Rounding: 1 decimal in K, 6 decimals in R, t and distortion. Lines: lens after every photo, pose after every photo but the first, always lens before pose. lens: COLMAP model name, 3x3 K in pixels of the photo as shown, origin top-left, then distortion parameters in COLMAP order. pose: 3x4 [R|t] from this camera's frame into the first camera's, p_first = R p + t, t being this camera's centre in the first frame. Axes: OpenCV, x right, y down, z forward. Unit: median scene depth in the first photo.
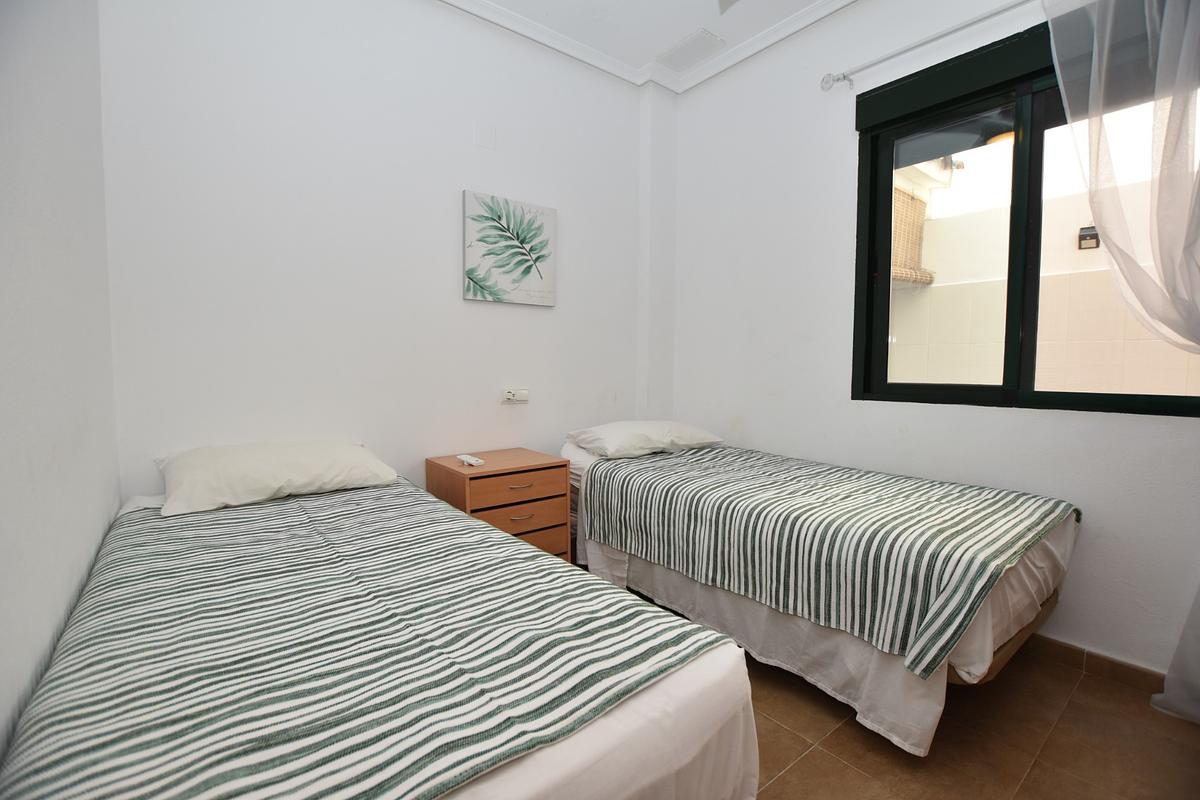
lens RADIAL K [[523.1, 0, 600.7], [0, 523.1, 396.7], [0, 0, 1]] dist [-0.030285, 0.003371]
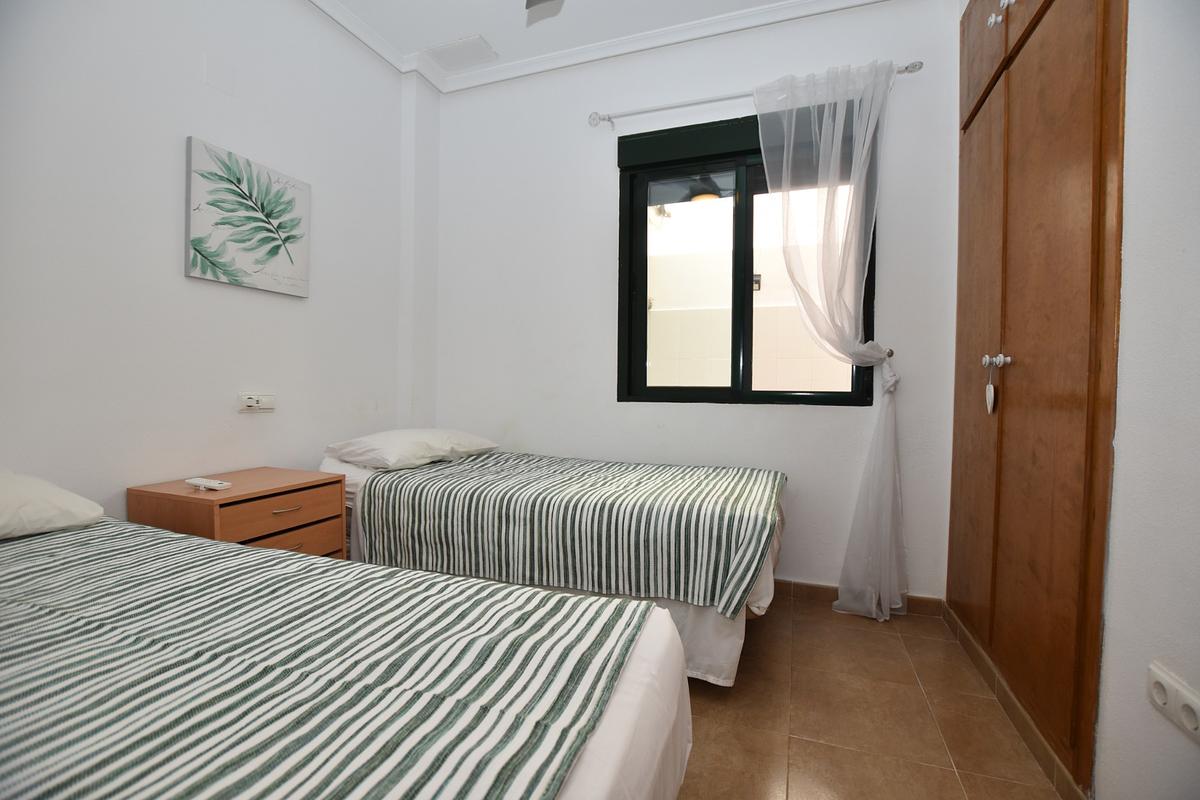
lens RADIAL K [[523.1, 0, 605.1], [0, 523.1, 395.9], [0, 0, 1]] dist [-0.030285, 0.003371]
pose [[0.854696, -0.004405, 0.519110, -0.183276], [0.022233, 0.999357, -0.028125, 0.034129], [-0.518652, 0.035580, 0.854245, 0.061543]]
